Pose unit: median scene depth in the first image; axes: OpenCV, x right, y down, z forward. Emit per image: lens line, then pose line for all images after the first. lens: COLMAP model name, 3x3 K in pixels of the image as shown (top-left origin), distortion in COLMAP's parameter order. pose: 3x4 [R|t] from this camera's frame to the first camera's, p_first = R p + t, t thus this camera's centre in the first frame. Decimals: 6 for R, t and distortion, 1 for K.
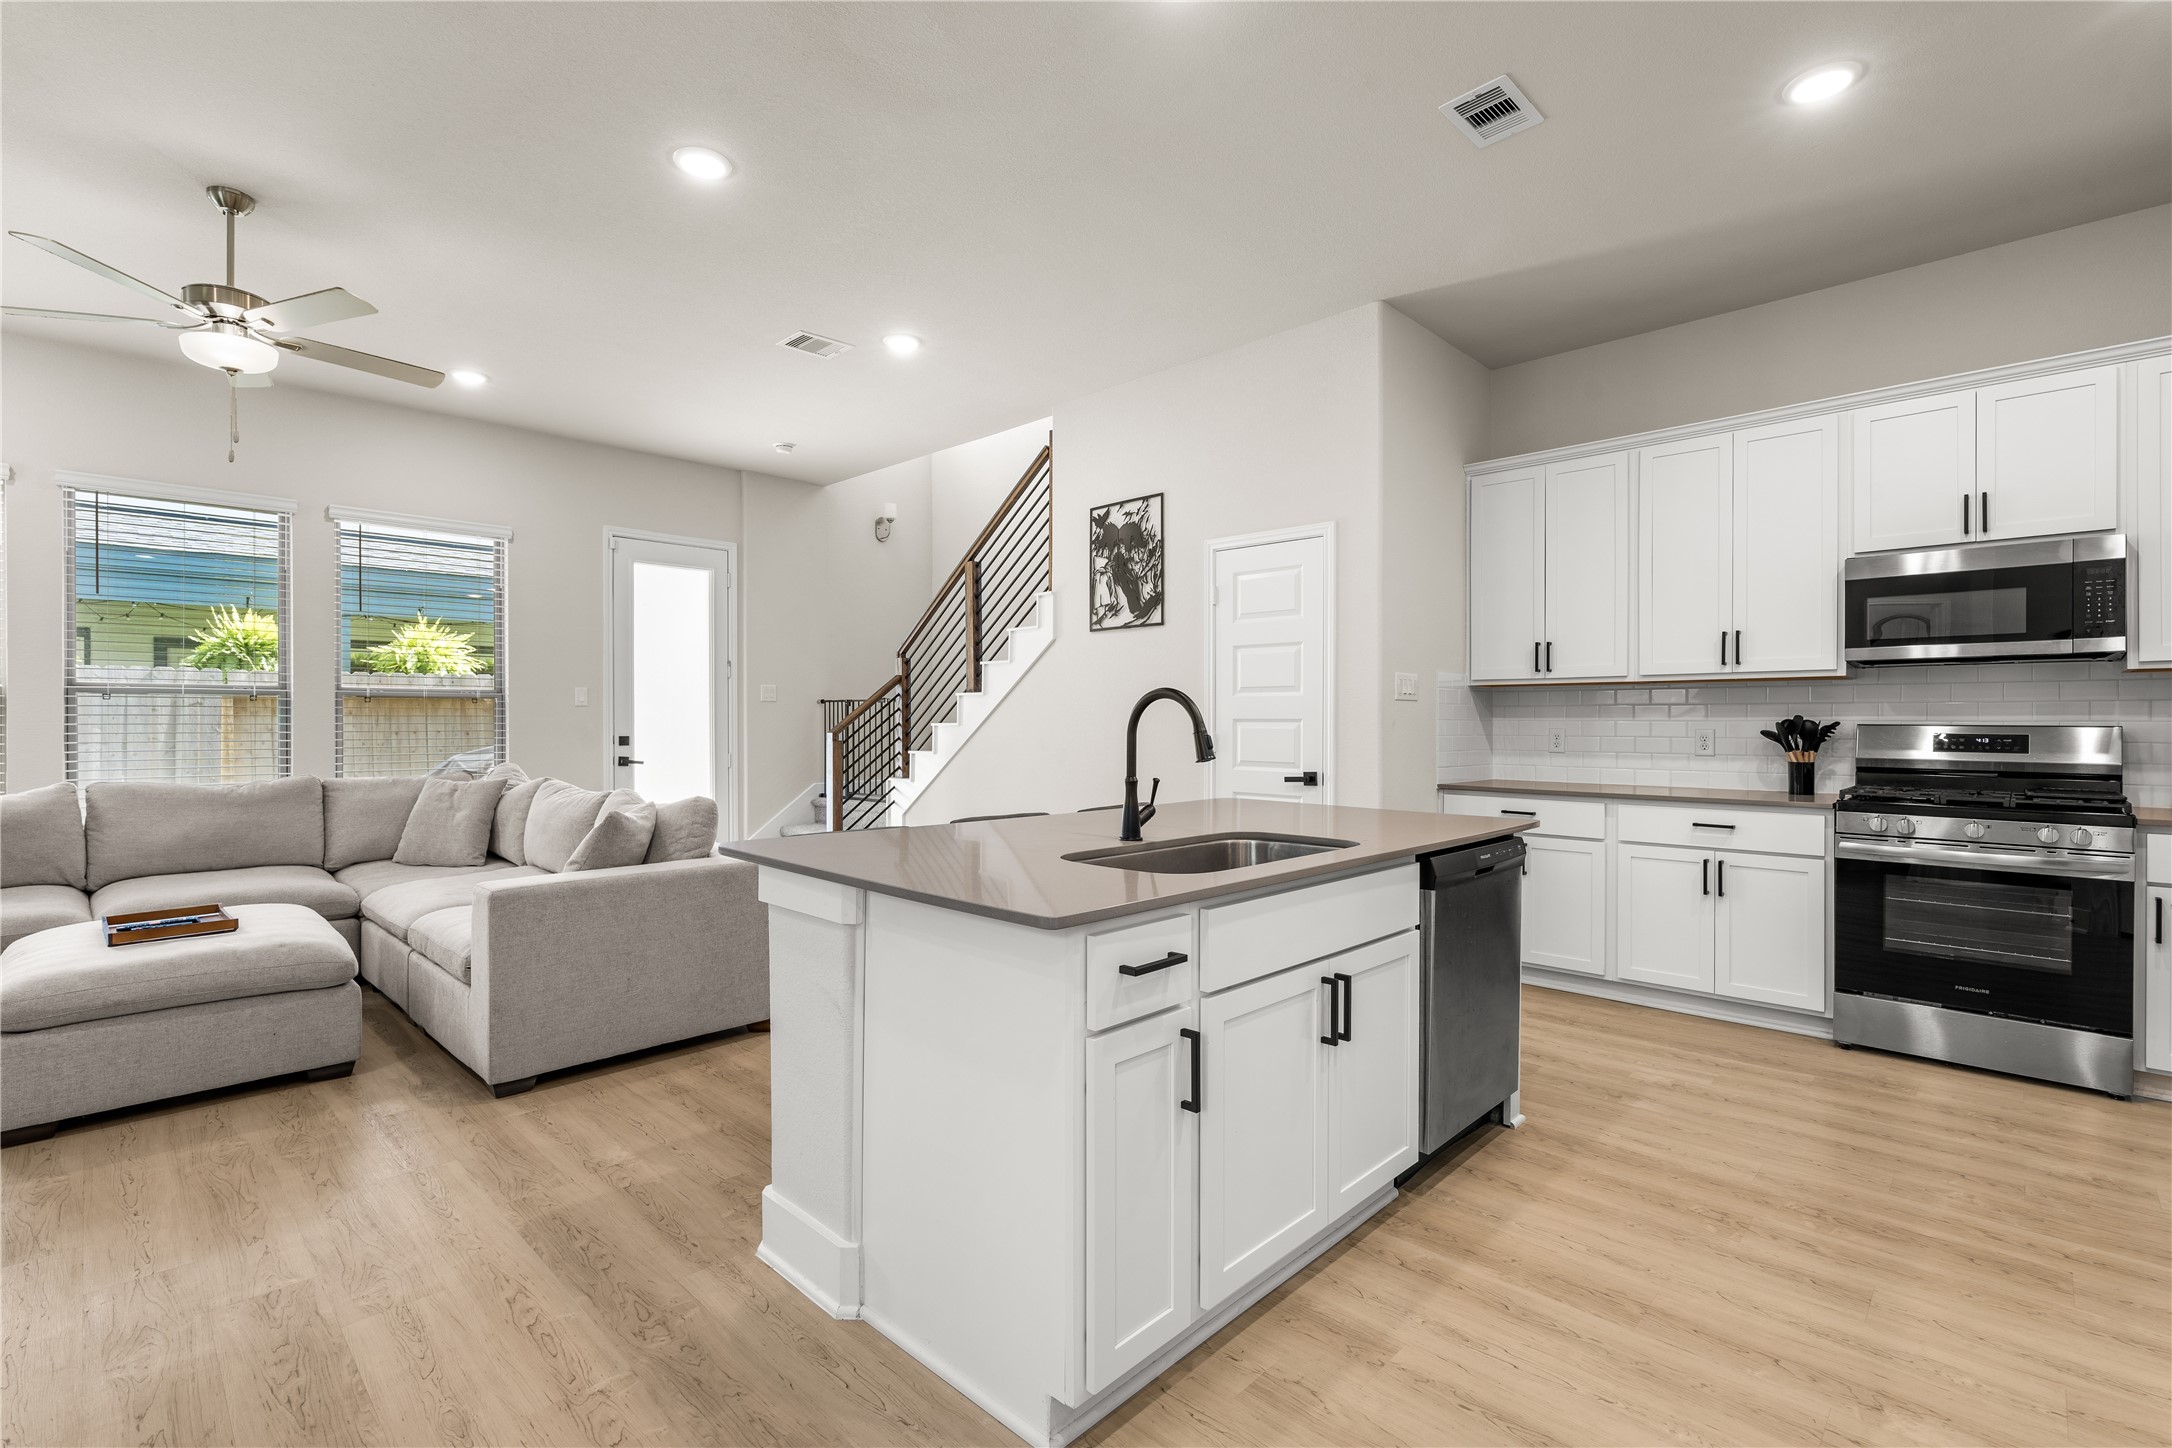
lens RADIAL K [[976.9, 0, 1087.8], [0, 976.9, 723.4], [0, 0, 1]] dist [-0.007581, 0.002603]
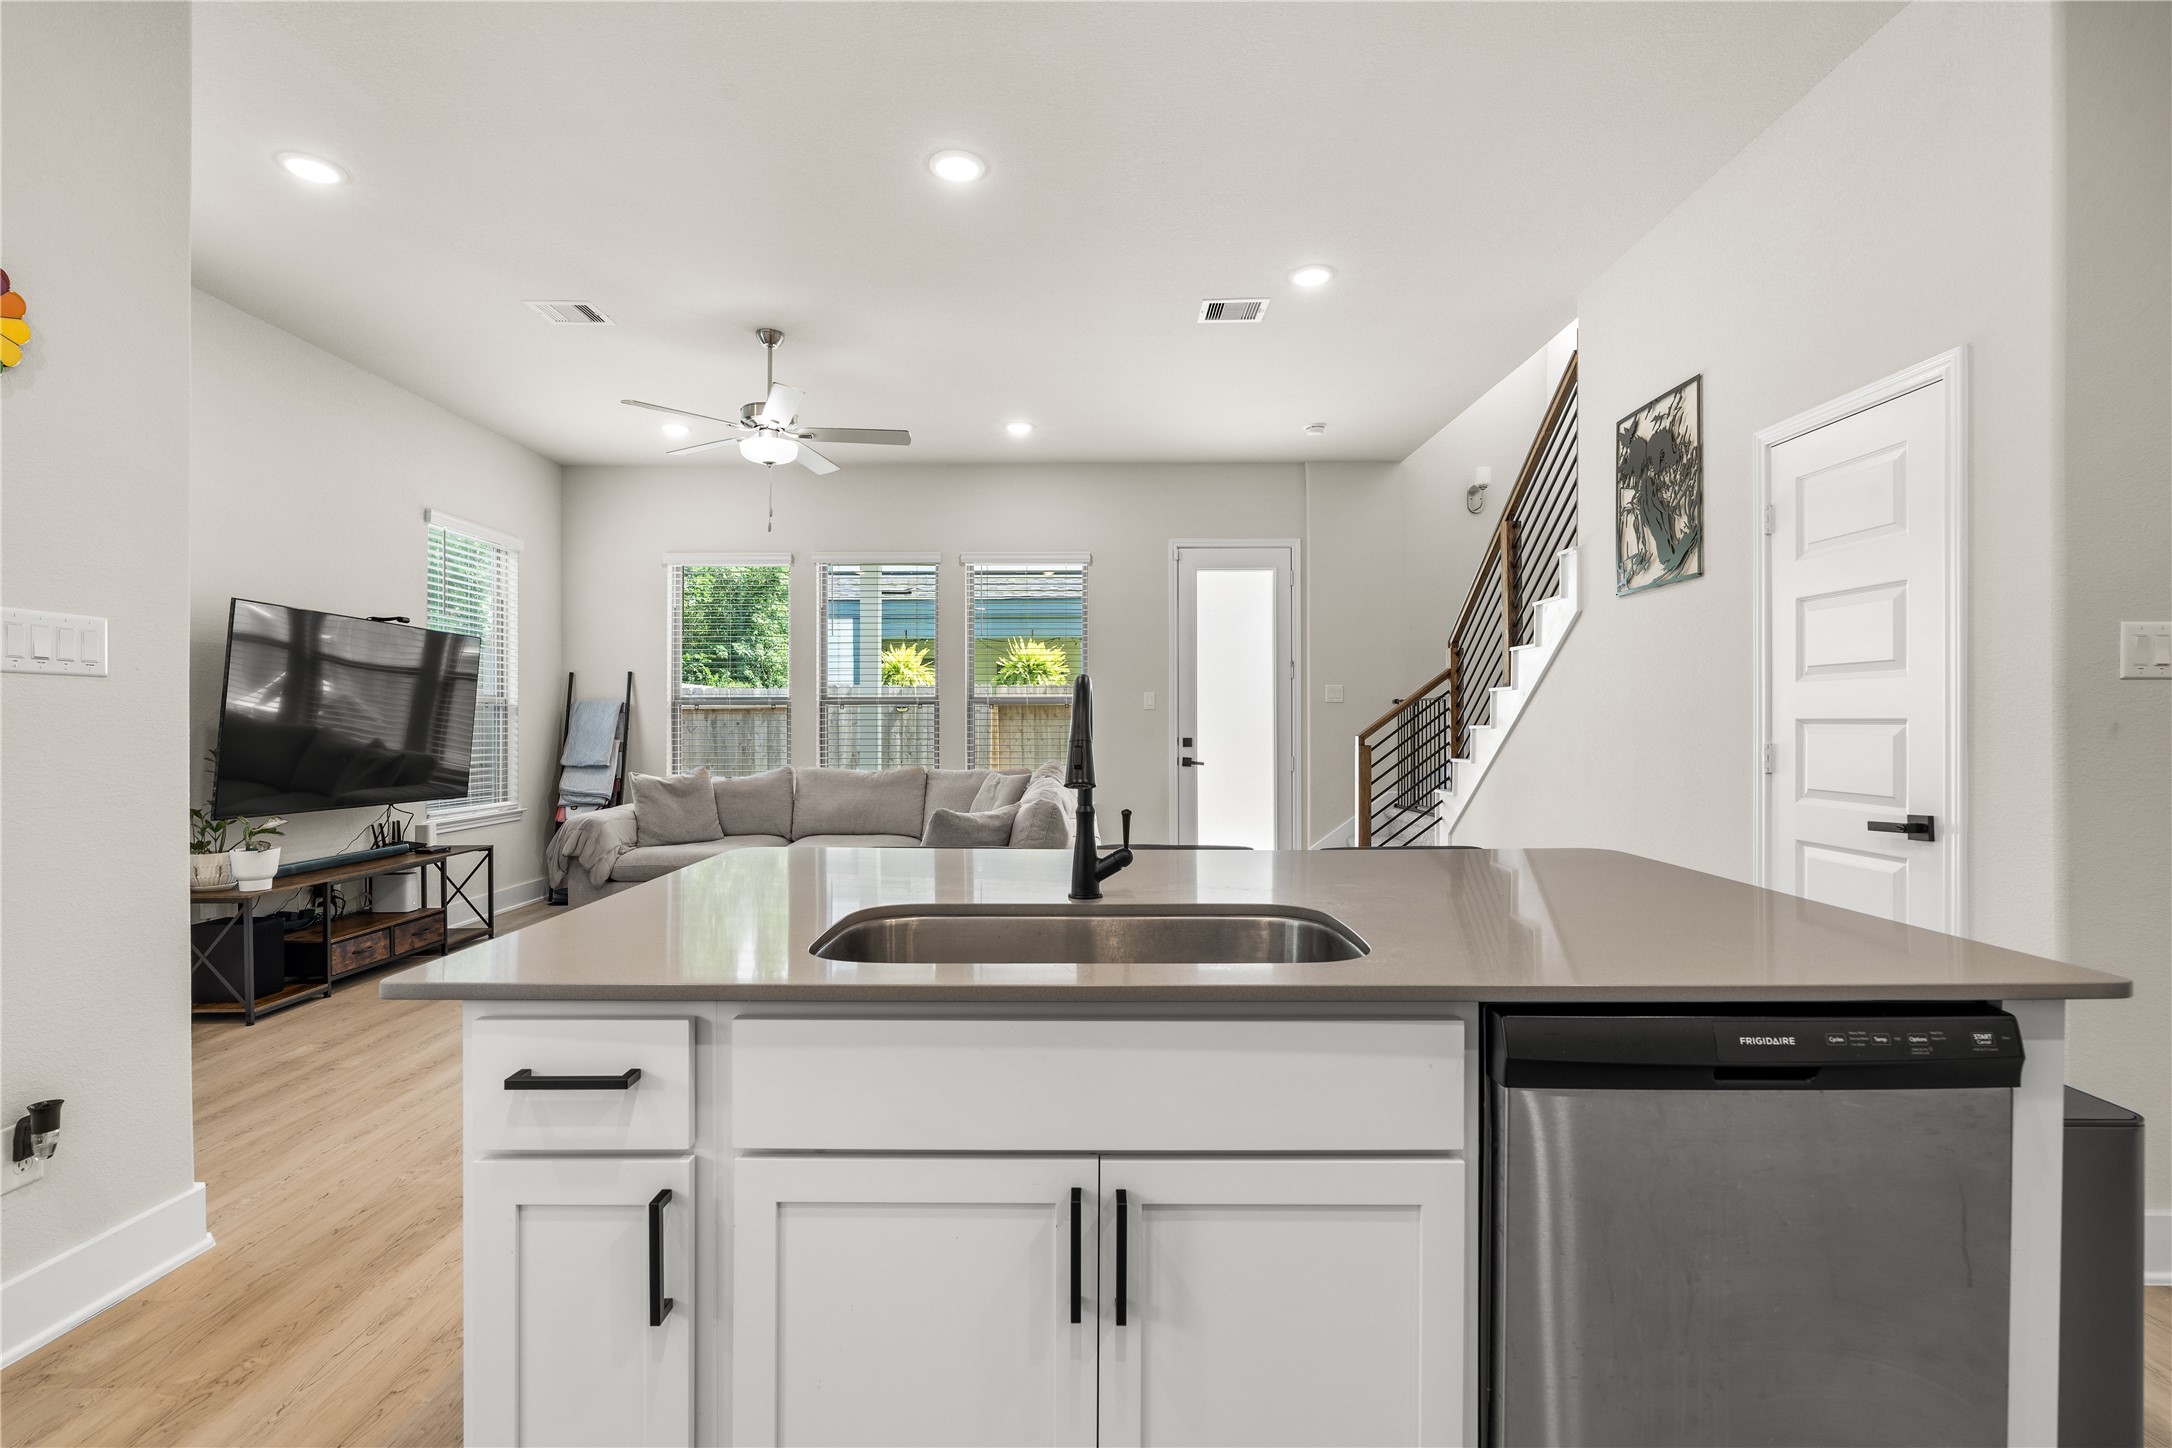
lens RADIAL K [[976.9, 0, 1085.9], [0, 976.9, 722.3], [0, 0, 1]] dist [-0.007581, 0.002603]
pose [[0.694643, -0.001696, -0.719353, 0.296061], [-0.000418, 0.999996, -0.002761, -0.001064], [0.719355, 0.002219, 0.694639, 0.285546]]
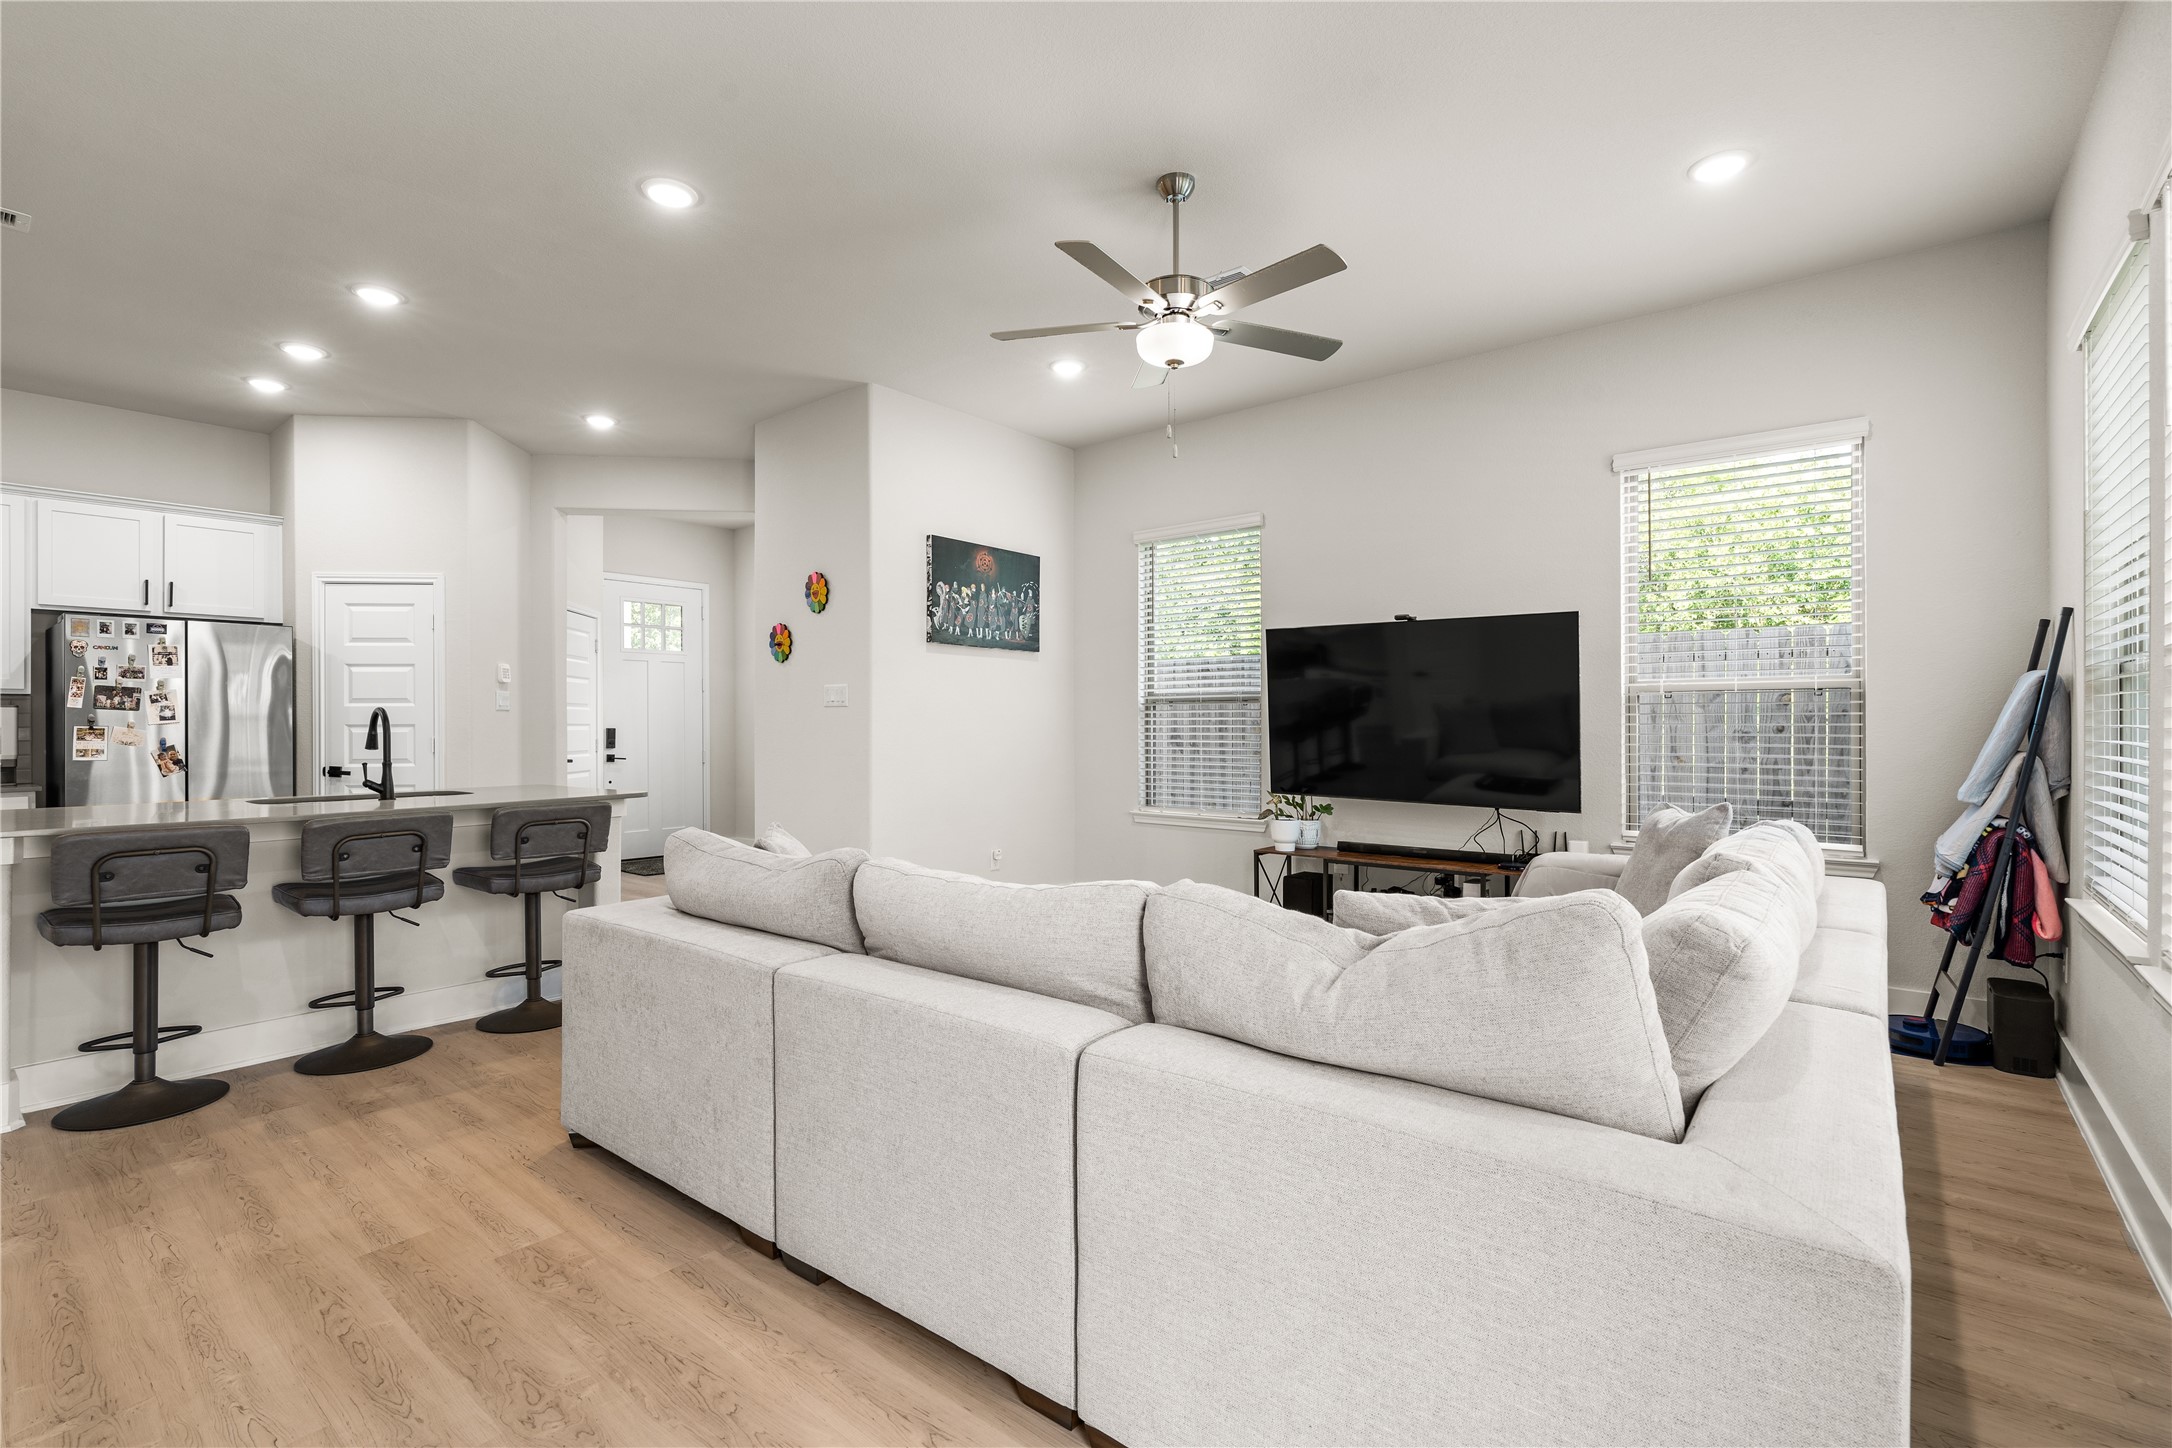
lens RADIAL K [[976.9, 0, 1088.2], [0, 976.9, 721.6], [0, 0, 1]] dist [-0.007581, 0.002603]
pose [[-0.996265, 0.003079, -0.086298, -0.534889], [0.003139, 0.999995, -0.000551, -0.003317], [0.086296, -0.000820, -0.996269, 1.483548]]
